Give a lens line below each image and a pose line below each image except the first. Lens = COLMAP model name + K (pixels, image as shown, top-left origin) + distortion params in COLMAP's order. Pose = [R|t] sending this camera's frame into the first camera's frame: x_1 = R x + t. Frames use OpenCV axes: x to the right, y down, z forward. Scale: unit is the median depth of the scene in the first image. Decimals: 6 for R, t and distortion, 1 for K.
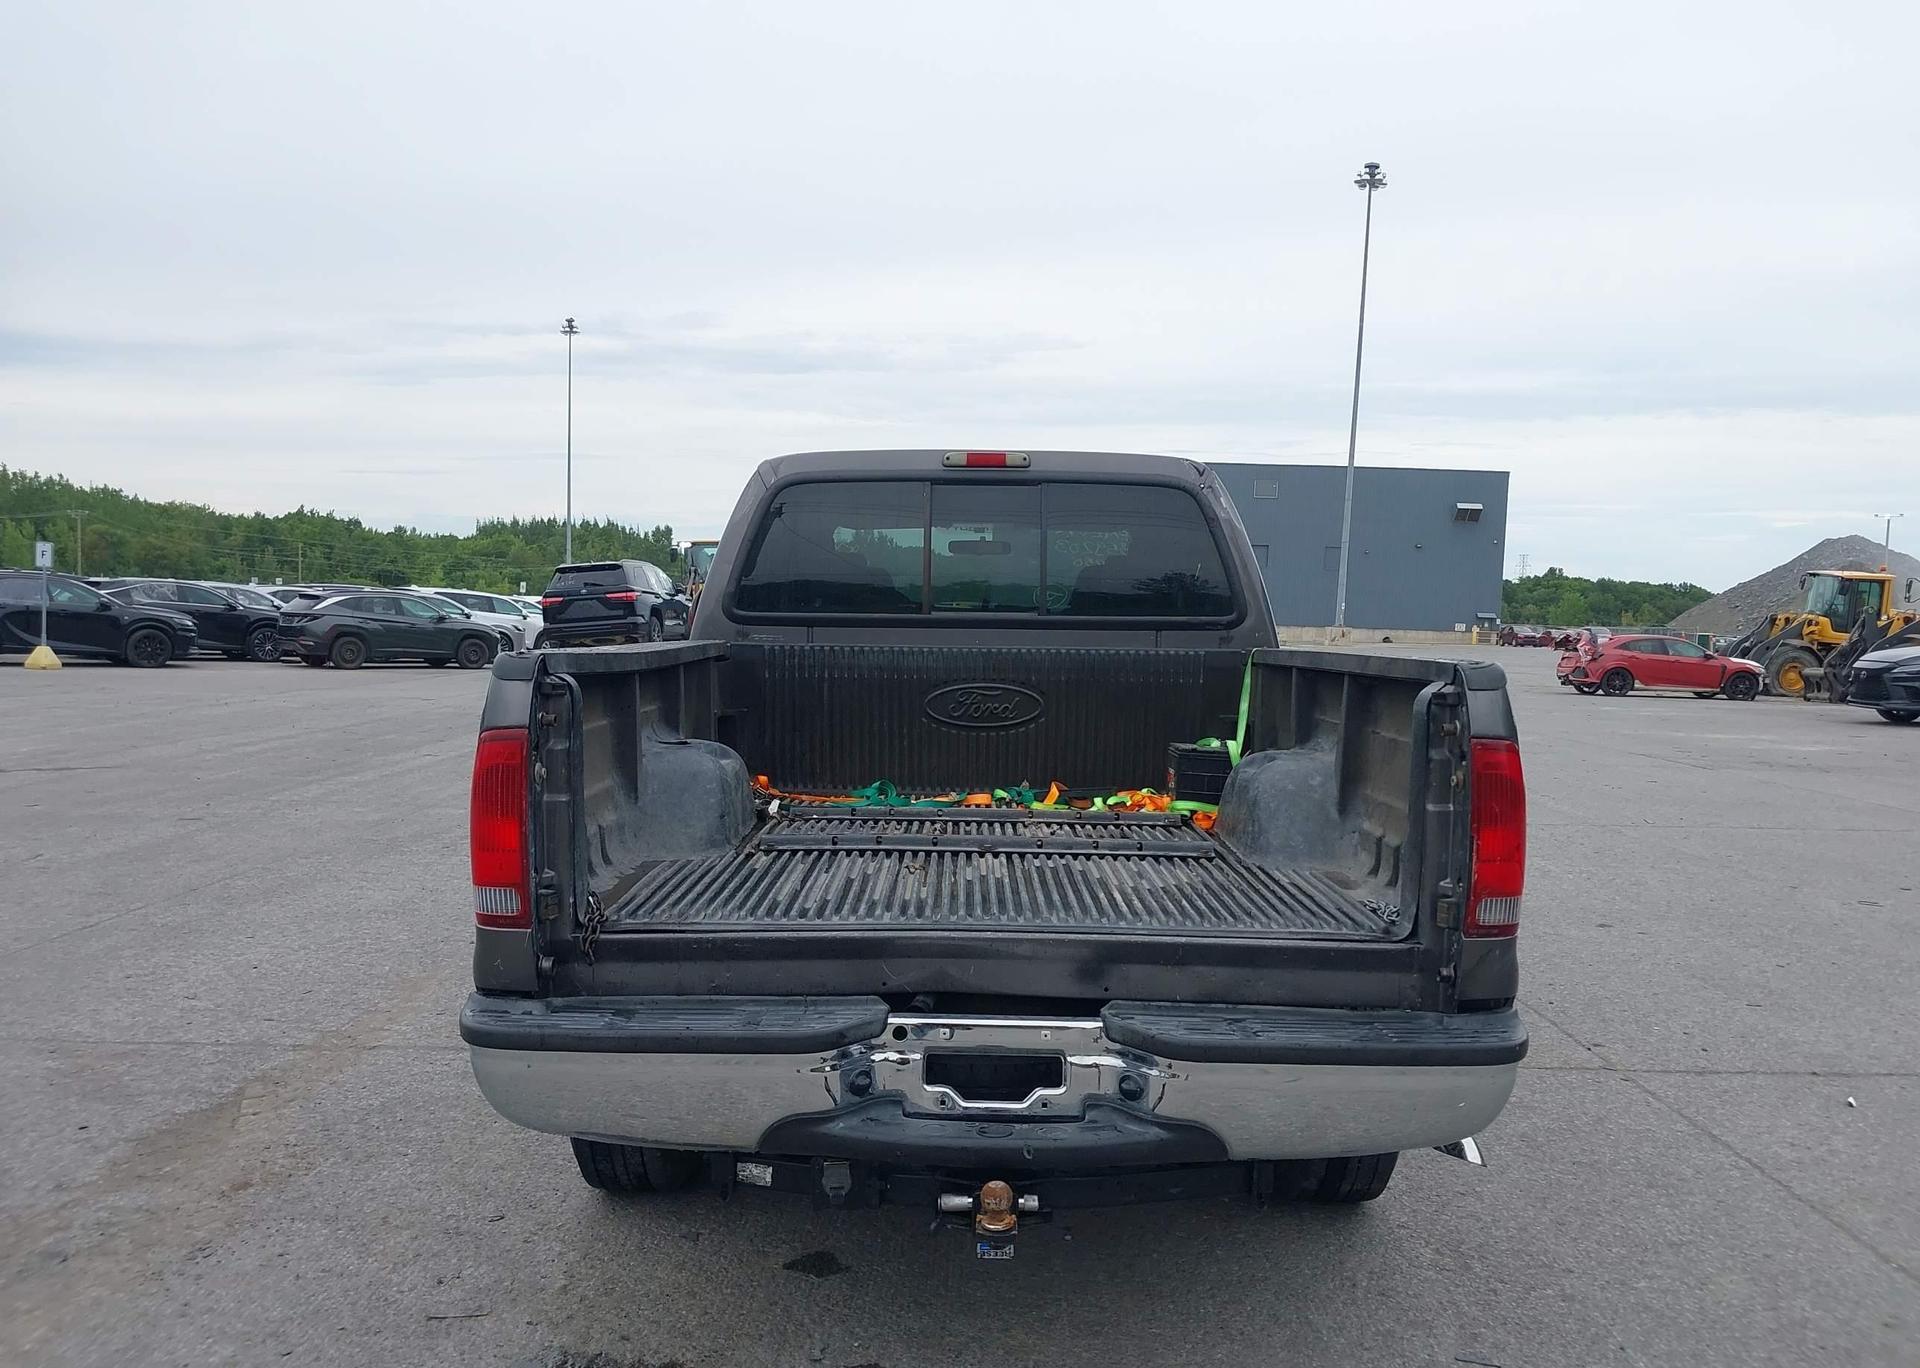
lens RADIAL K [[1506.6, 0, 974.7], [0, 1506.6, 665.5], [0, 0, 1]] dist [0.032036, -0.037838]
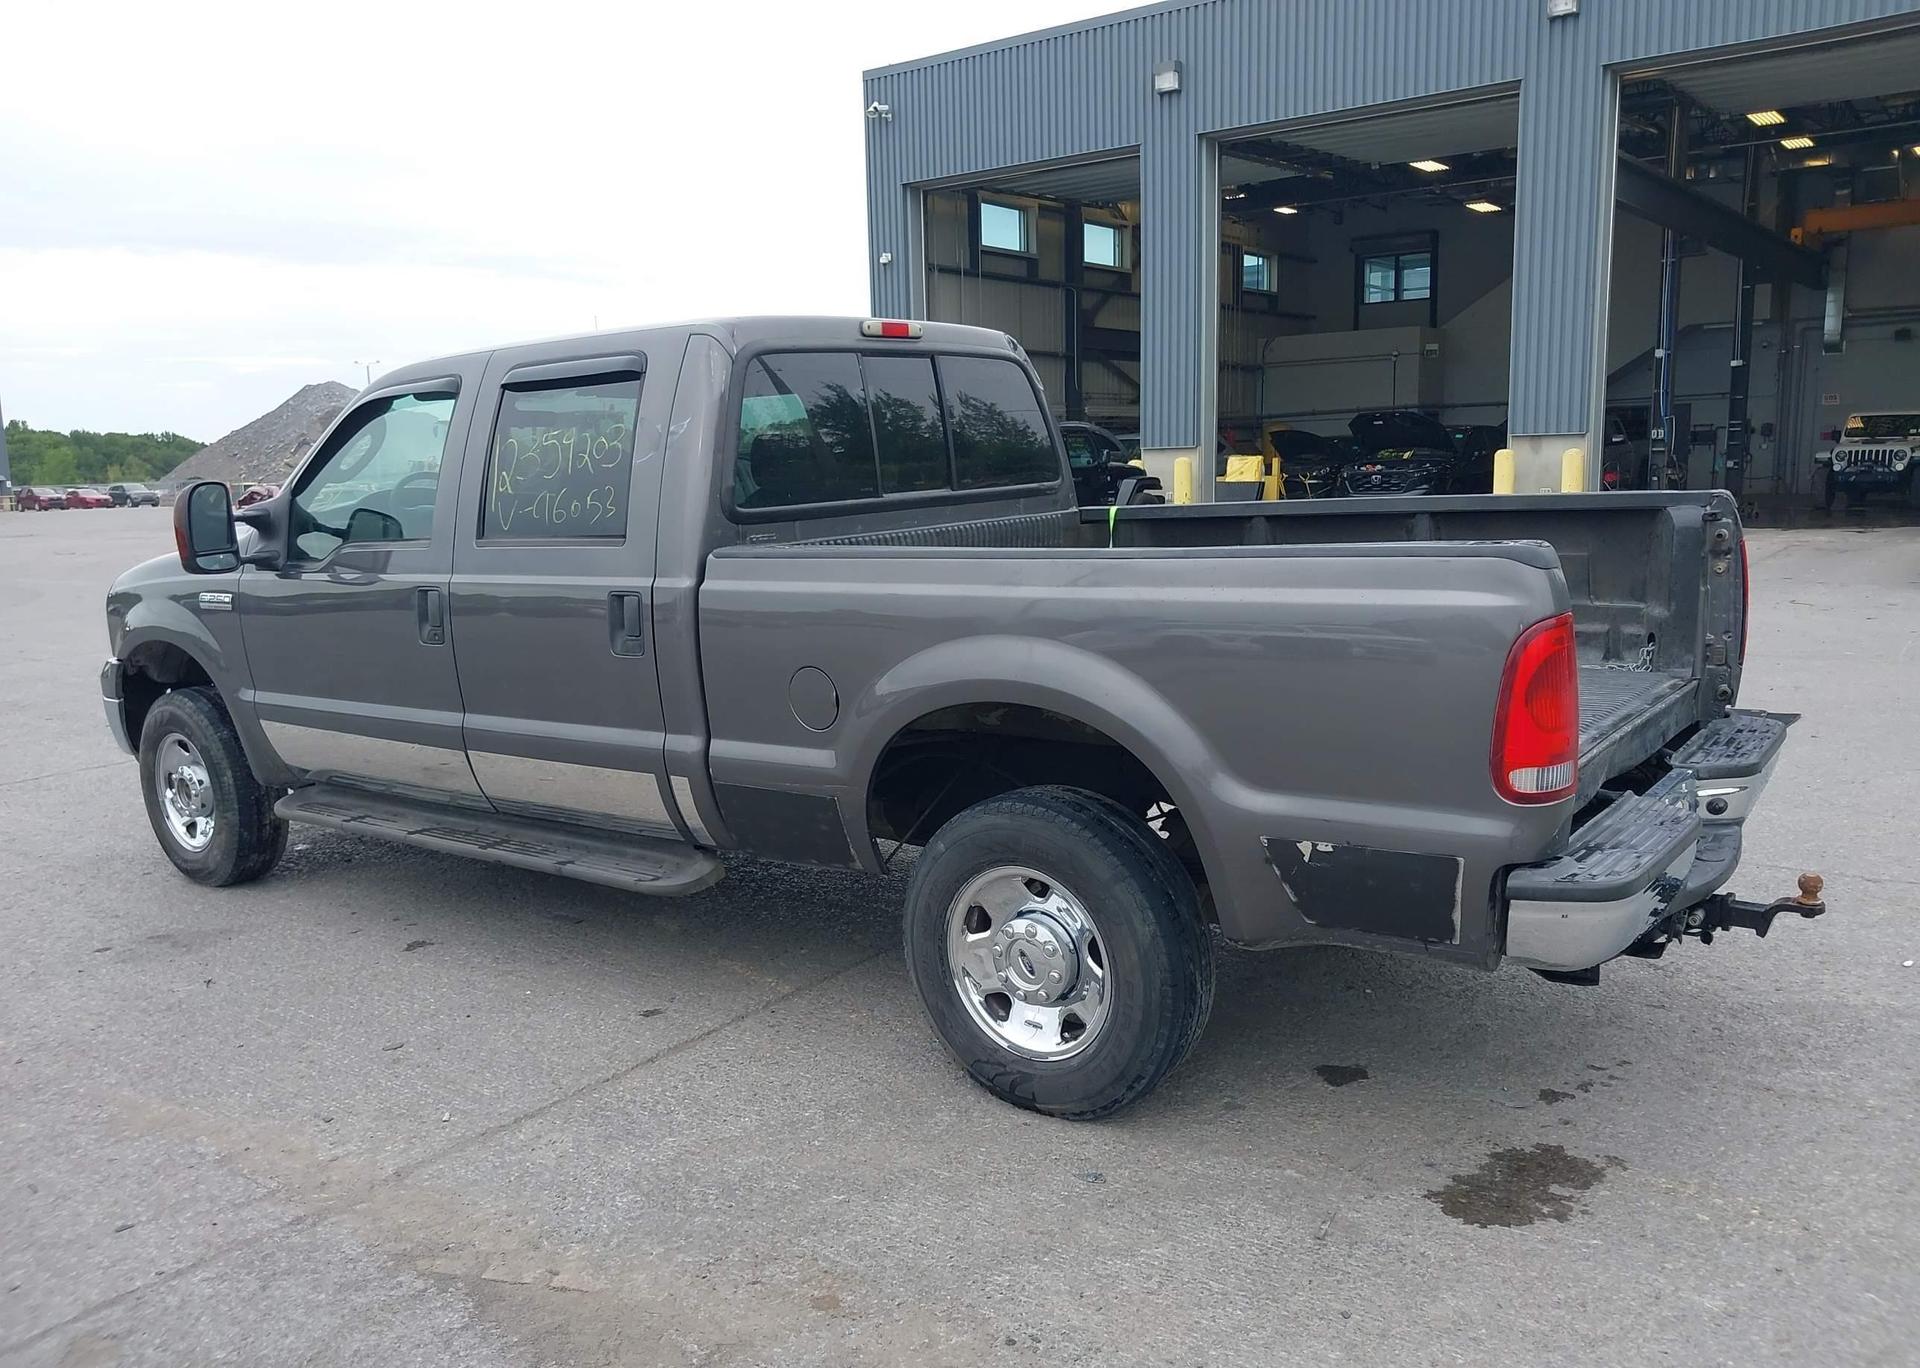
lens RADIAL K [[1506.6, 0, 960.2], [0, 1506.6, 702.1], [0, 0, 1]] dist [0.032036, -0.037838]
pose [[0.600266, -0.177321, 0.779896, -0.035529], [0.080462, 0.983555, 0.161697, -0.002616], [-0.795743, -0.034309, 0.604662, 0.017882]]
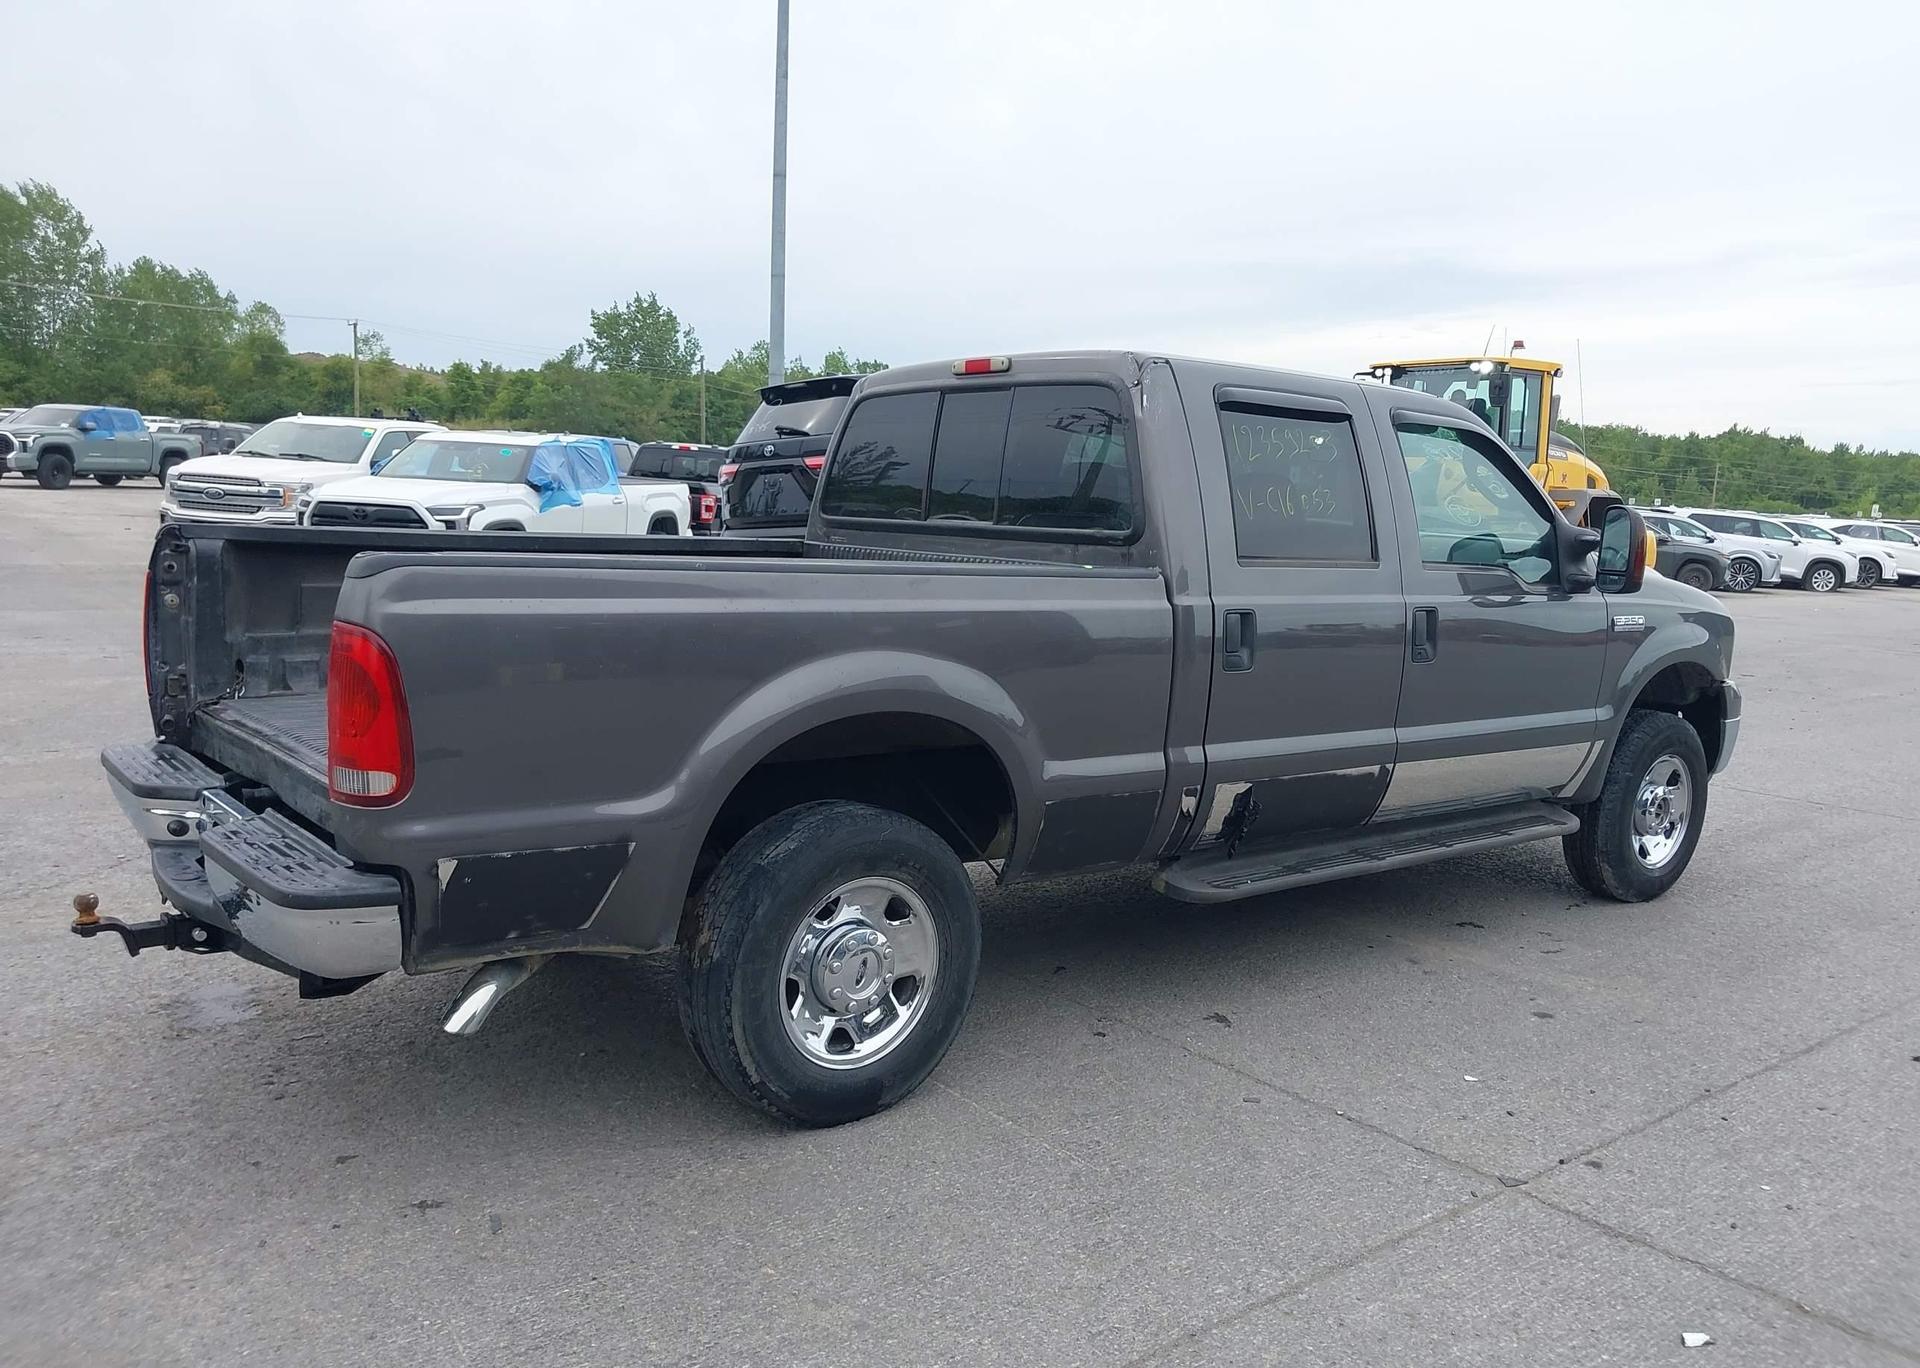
lens RADIAL K [[1506.6, 0, 1002.4], [0, 1506.6, 699.1], [0, 0, 1]] dist [0.032036, -0.037838]
pose [[0.638011, 0.116024, -0.761236, 0.037832], [-0.059865, 0.993065, 0.101184, -0.000921], [0.767696, -0.018986, 0.640533, 0.017408]]
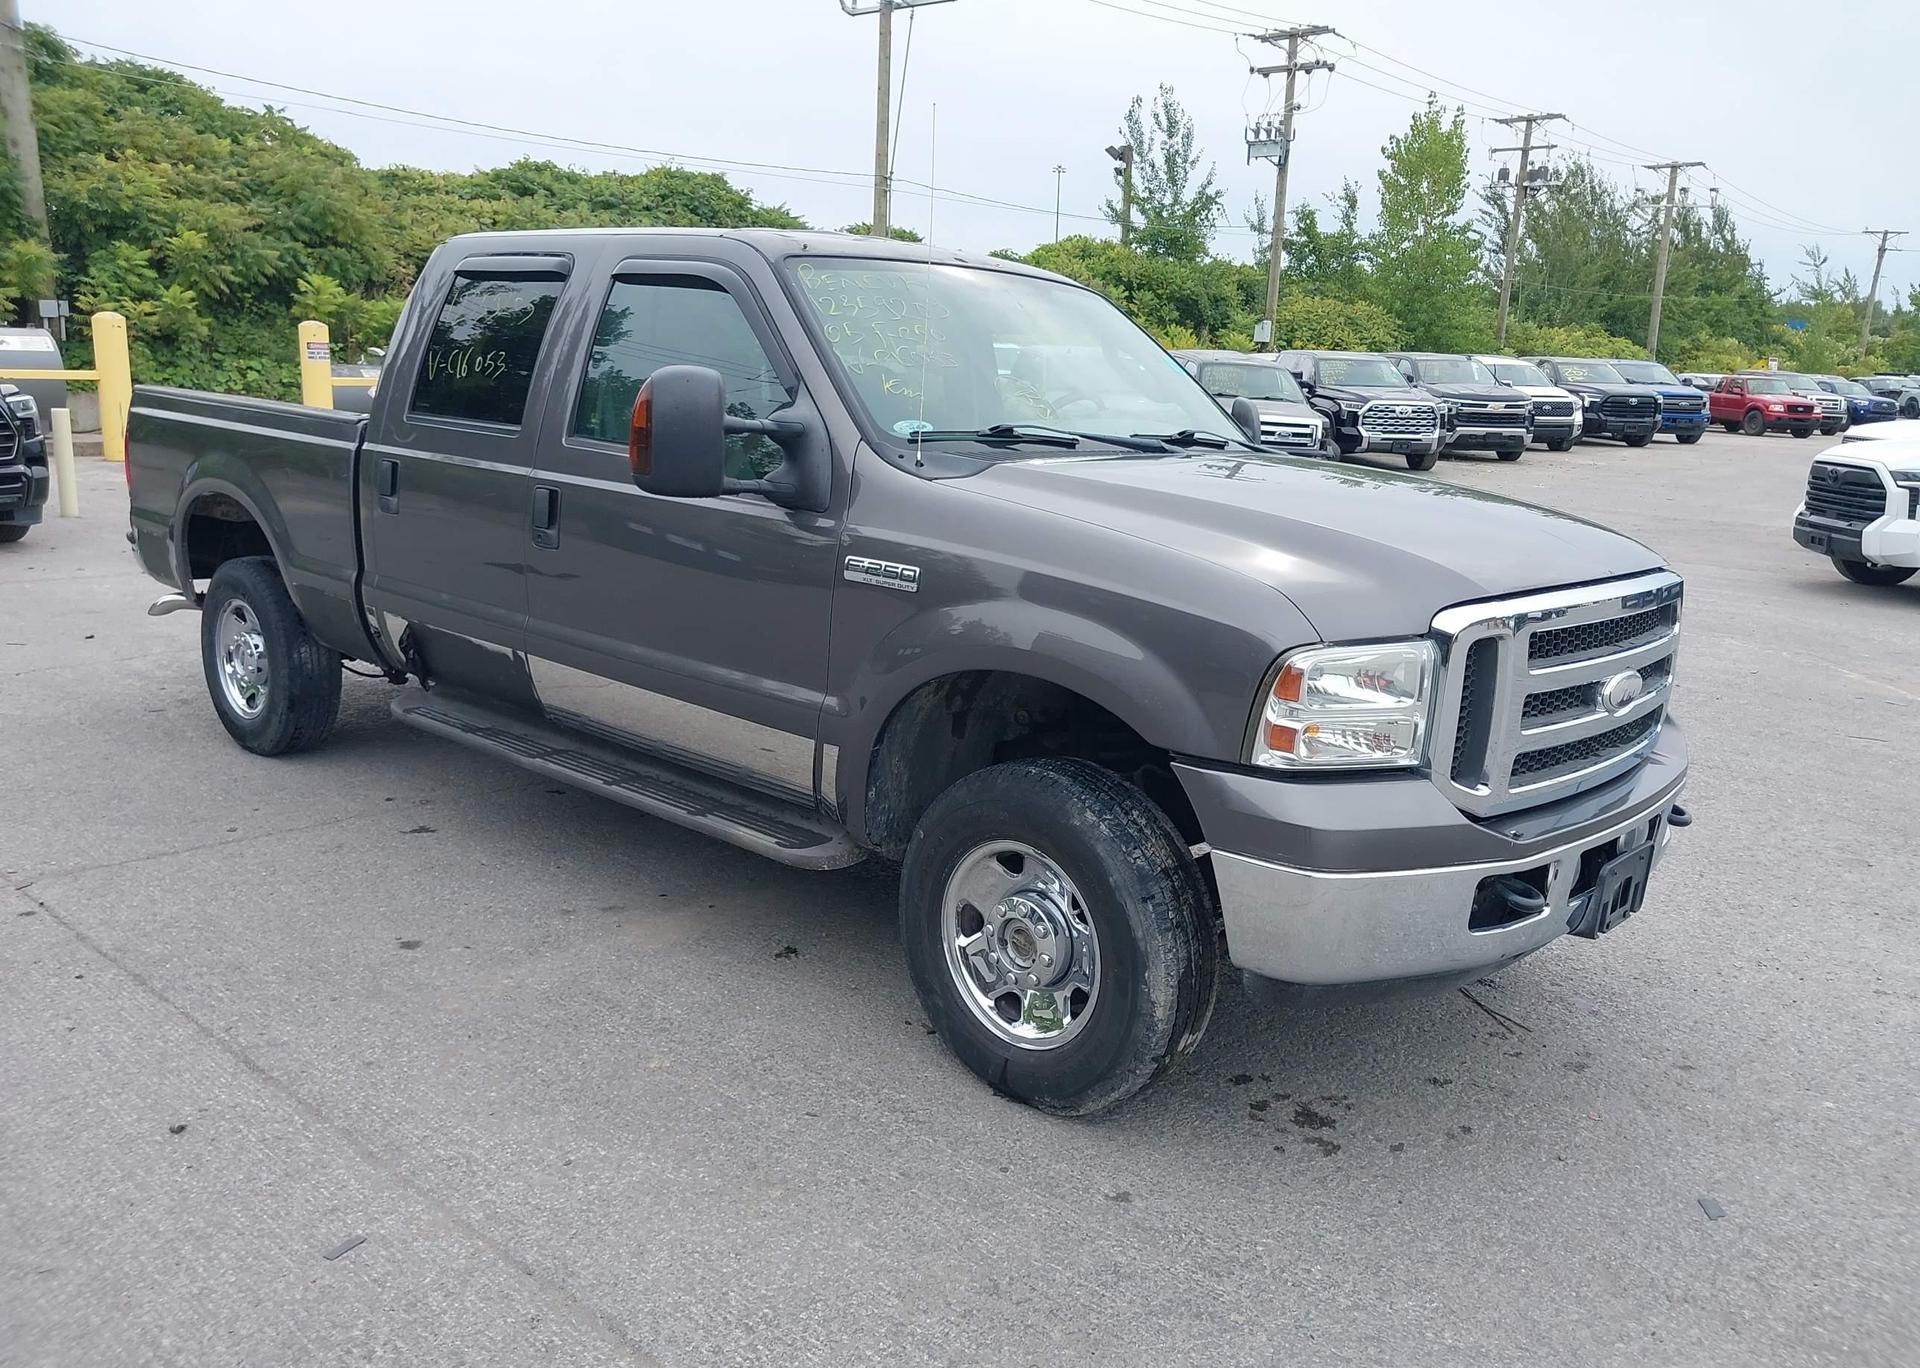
lens RADIAL K [[1506.6, 0, 961.2], [0, 1506.6, 693.5], [0, 0, 1]] dist [0.032036, -0.037838]
pose [[-0.667749, 0.108962, -0.736368, 0.033709], [-0.081091, 0.972694, 0.217465, -0.004180], [0.739956, 0.204925, -0.640680, 0.094439]]
